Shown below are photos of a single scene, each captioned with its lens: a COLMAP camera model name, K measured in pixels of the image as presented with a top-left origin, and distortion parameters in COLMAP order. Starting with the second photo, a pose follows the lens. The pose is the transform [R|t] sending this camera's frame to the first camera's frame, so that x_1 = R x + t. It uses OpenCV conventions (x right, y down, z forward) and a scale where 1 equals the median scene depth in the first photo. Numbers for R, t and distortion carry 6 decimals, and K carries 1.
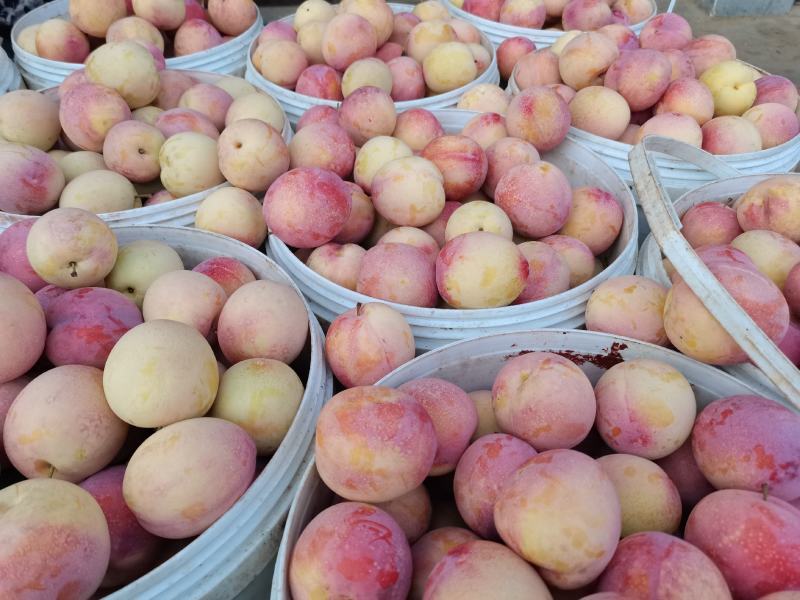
lens RADIAL K [[614.5, 0, 398.9], [0, 614.5, 302.0], [0, 0, 1]] dist [0.006685, -0.021099]
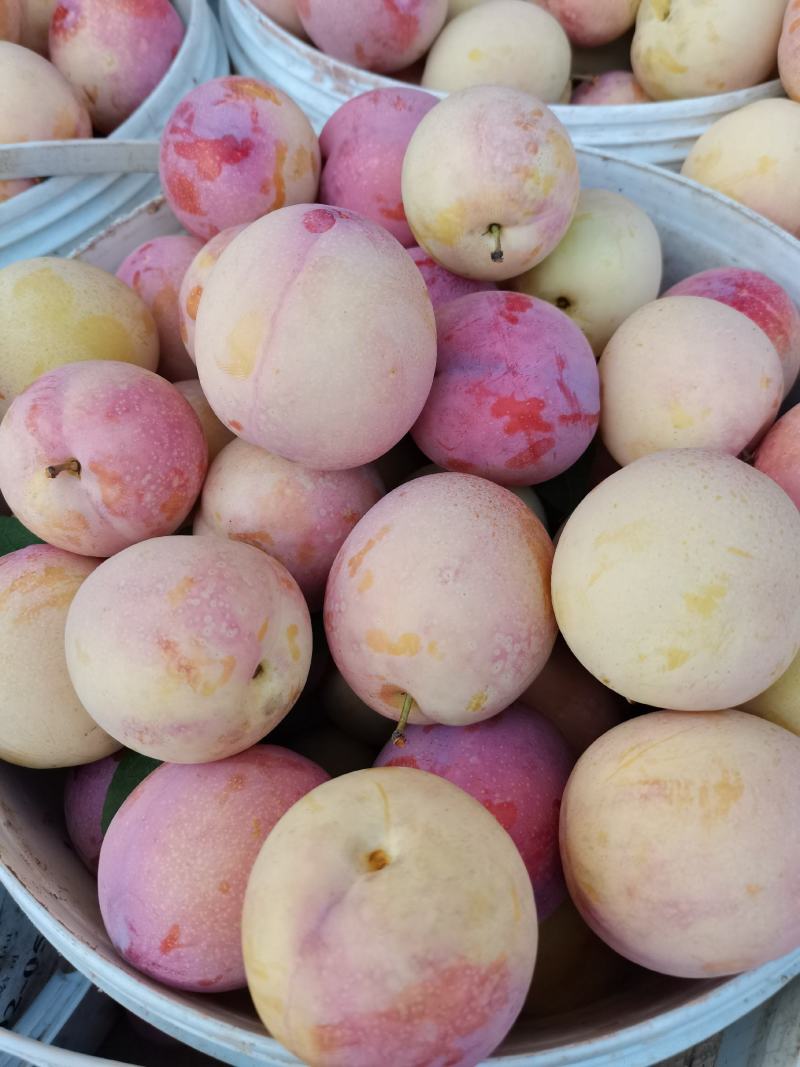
lens RADIAL K [[819.6, 0, 401.0], [0, 819.6, 538.5], [0, 0, 1]] dist [0.006685, -0.021099]
pose [[0.916807, 0.337009, -0.214219, -0.330294], [-0.248602, 0.901493, 0.354270, -0.044965], [0.312509, -0.271542, 0.910276, 0.314499]]
